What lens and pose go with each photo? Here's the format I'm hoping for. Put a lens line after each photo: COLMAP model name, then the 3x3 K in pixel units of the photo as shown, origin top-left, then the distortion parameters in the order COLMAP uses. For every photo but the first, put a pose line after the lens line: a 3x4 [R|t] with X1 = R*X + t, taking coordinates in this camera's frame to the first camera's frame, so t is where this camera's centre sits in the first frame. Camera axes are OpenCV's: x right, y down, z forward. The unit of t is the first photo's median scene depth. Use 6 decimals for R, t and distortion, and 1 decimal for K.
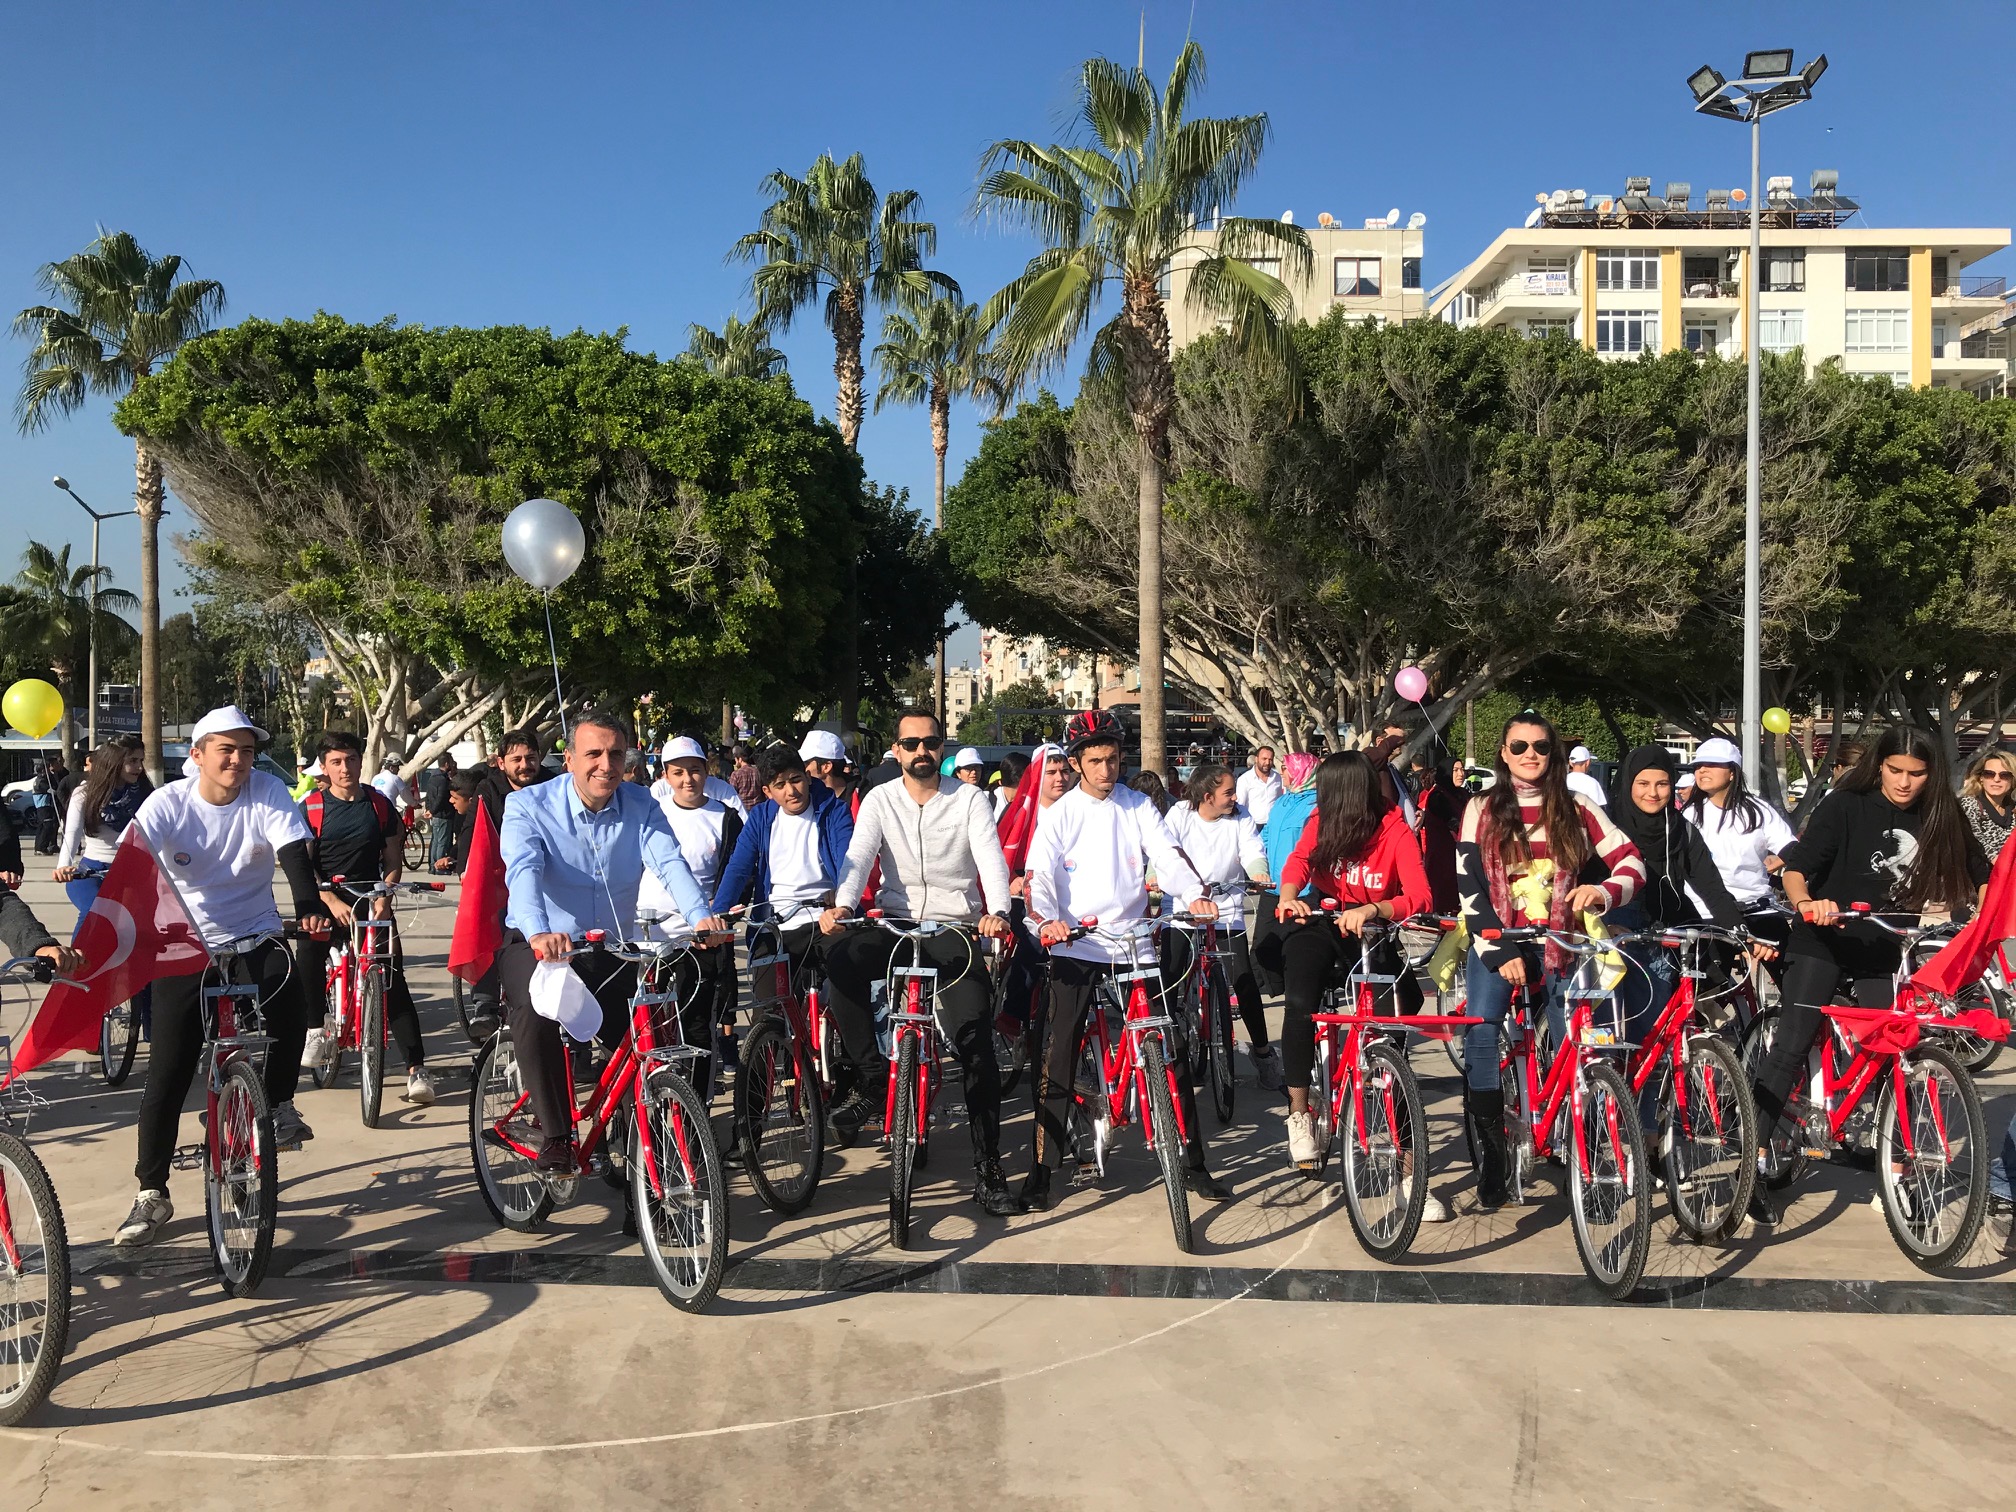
lens RADIAL K [[1649.2, 0, 1017.9], [0, 1649.2, 745.0], [0, 0, 1]] dist [0.007241, 0.008229]
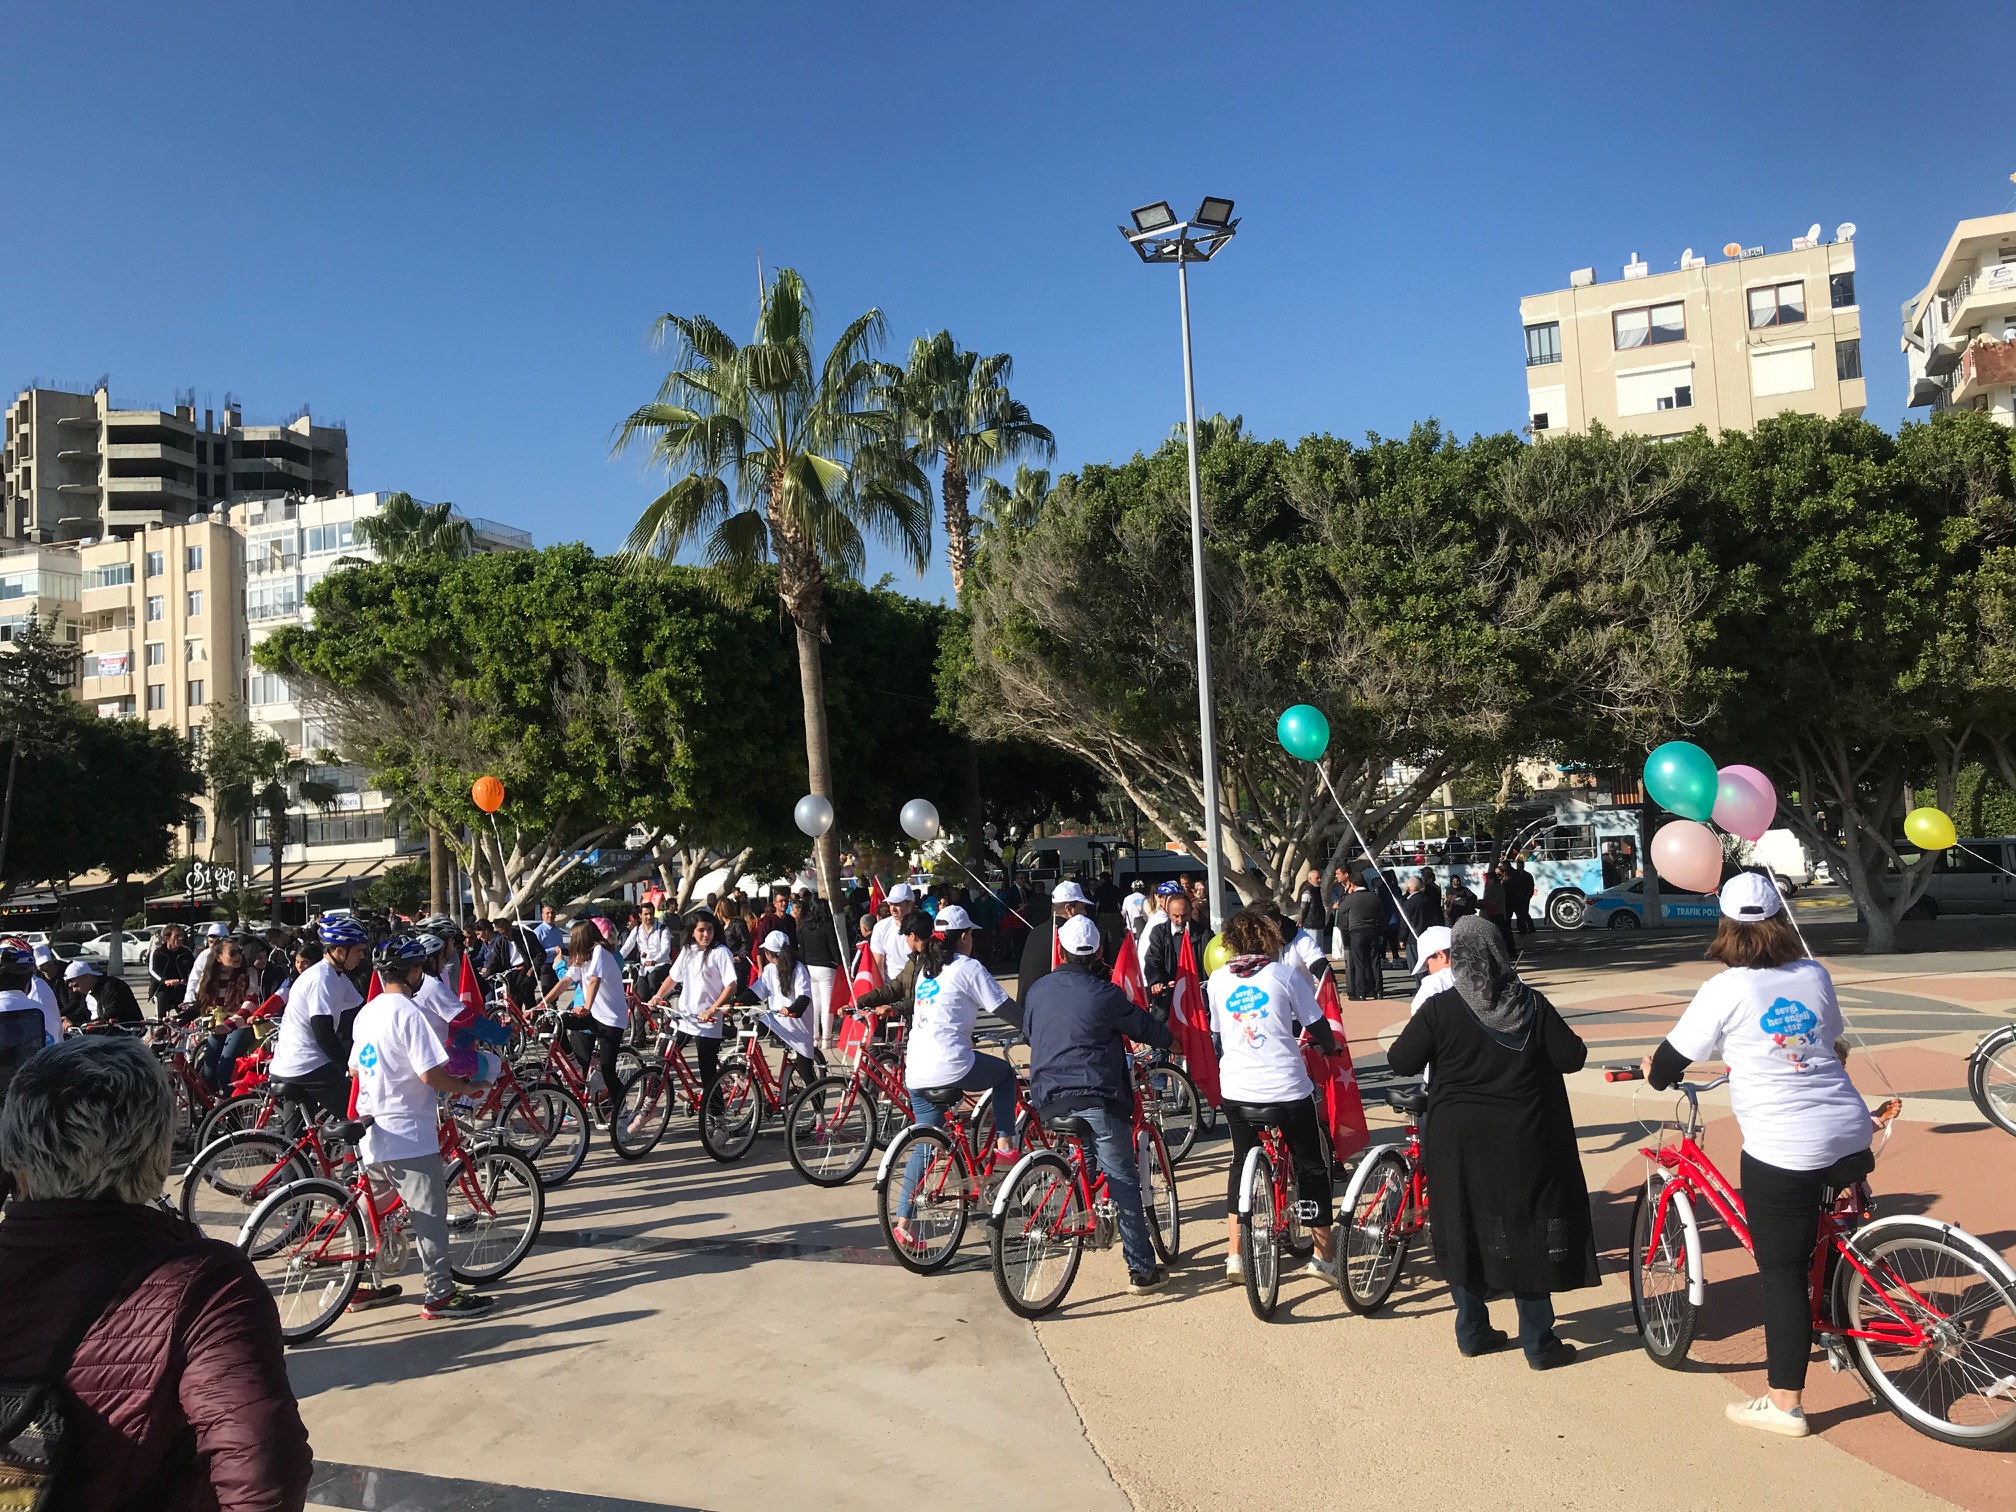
lens RADIAL K [[1649.2, 0, 998.5], [0, 1649.2, 743.5], [0, 0, 1]] dist [0.007241, 0.008229]
pose [[0.921583, -0.071468, -0.381545, 0.141274], [0.049862, 0.996558, -0.066230, -0.003756], [0.384965, 0.042011, 0.921974, 0.004718]]
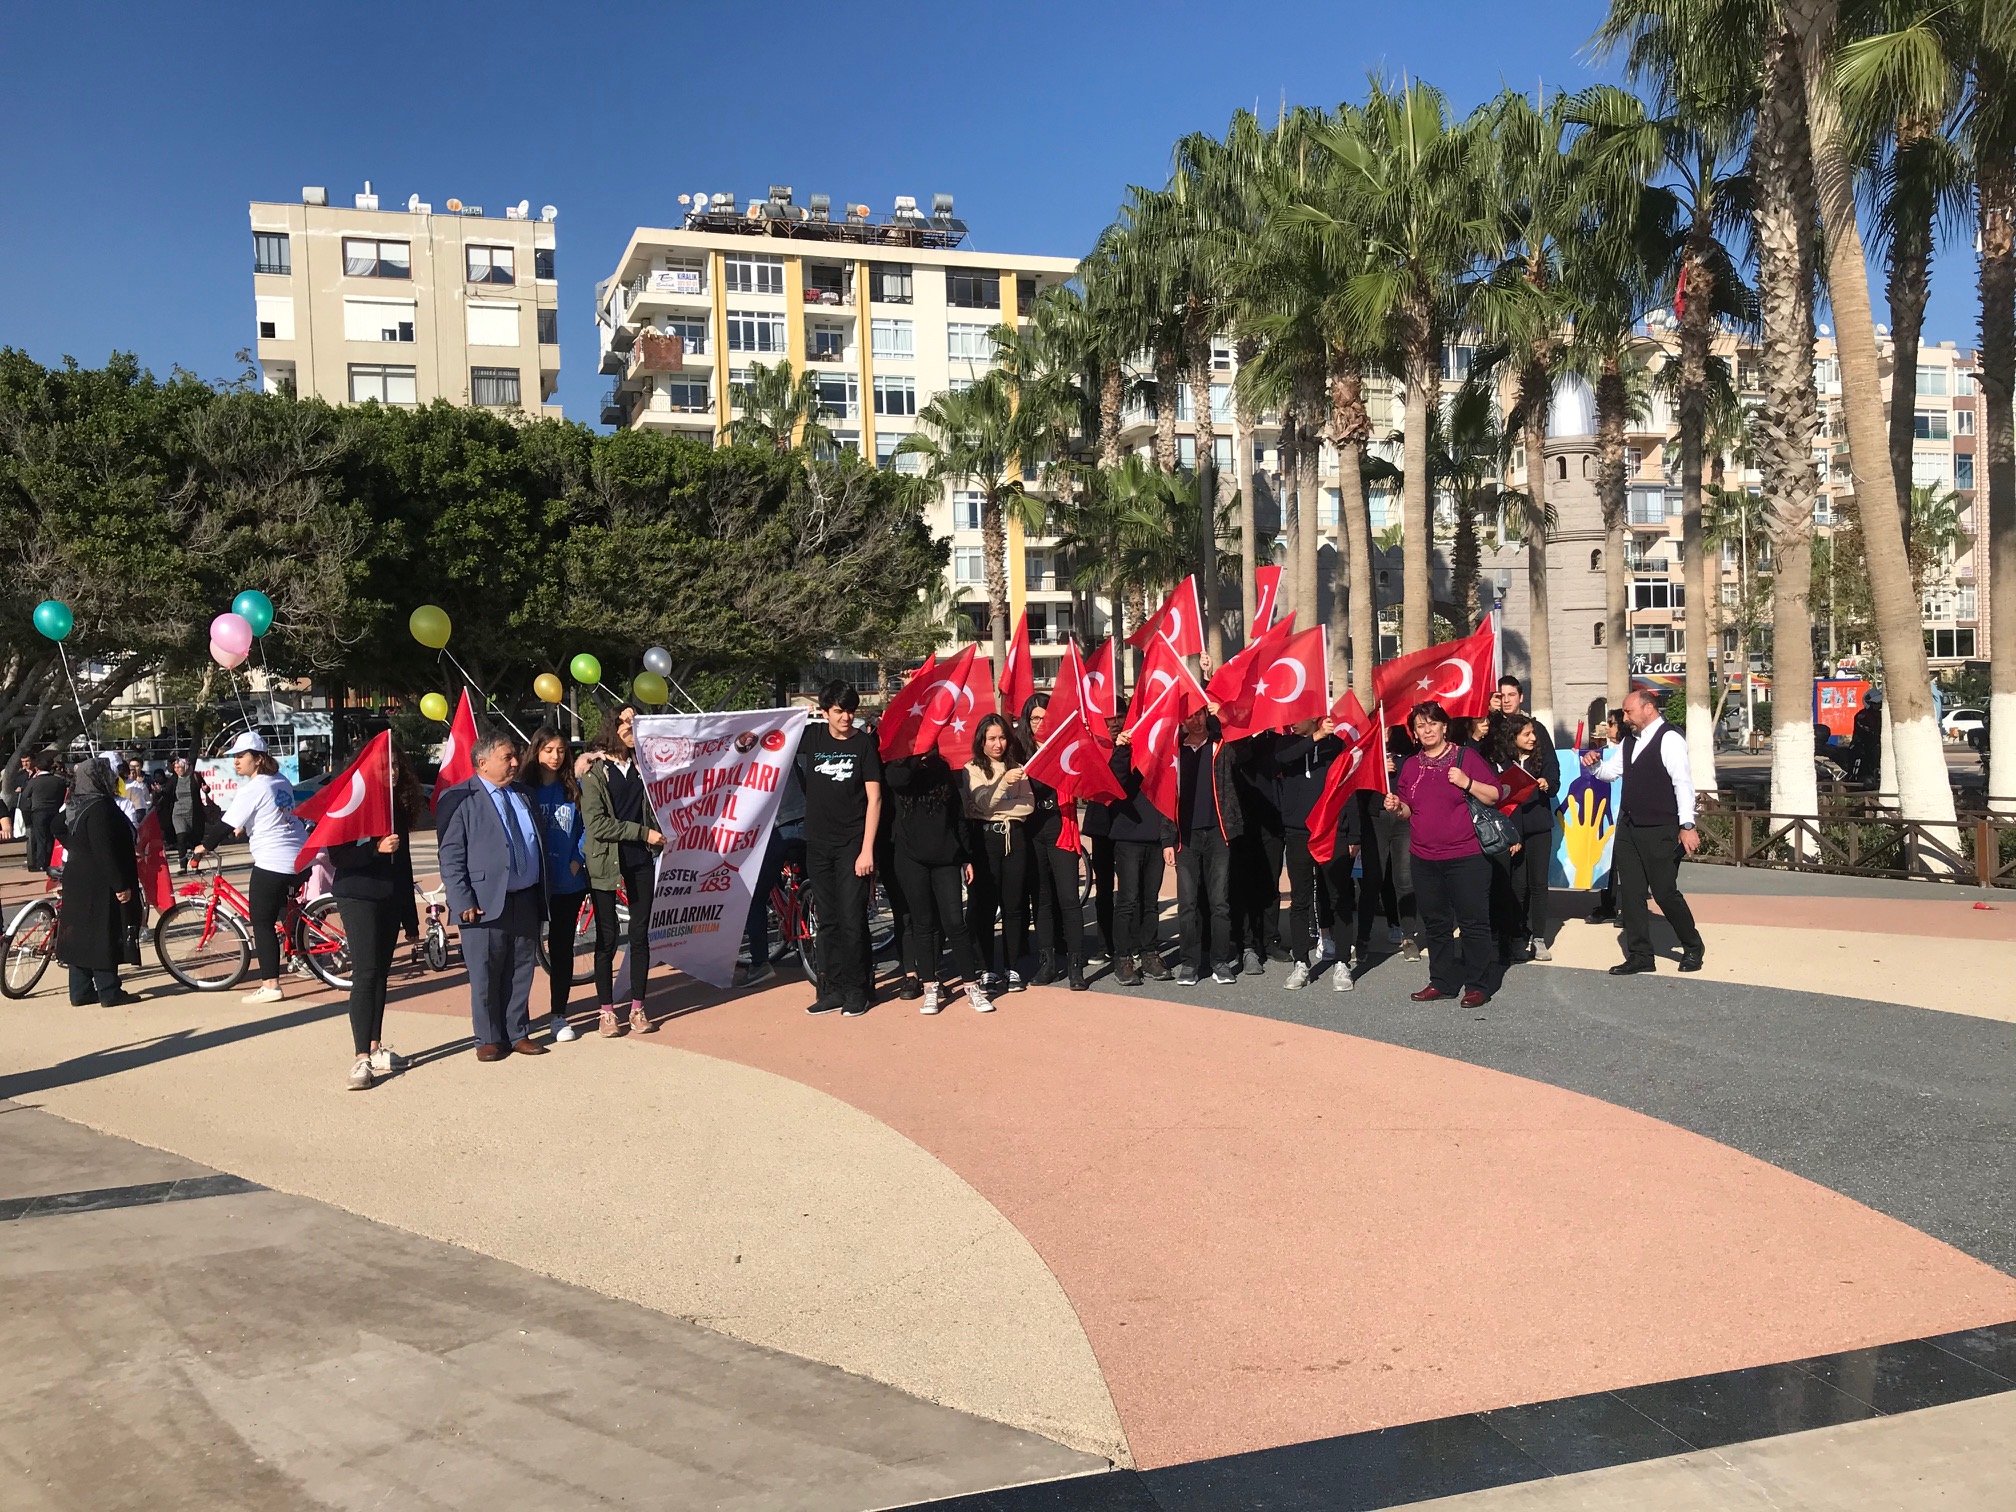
lens RADIAL K [[1649.2, 0, 1005.6], [0, 1649.2, 749.5], [0, 0, 1]] dist [0.007241, 0.008229]
pose [[0.942609, -0.036167, 0.331933, 0.156584], [0.029546, 0.999251, 0.024976, -0.001678], [-0.332588, -0.013735, 0.942972, -0.067175]]
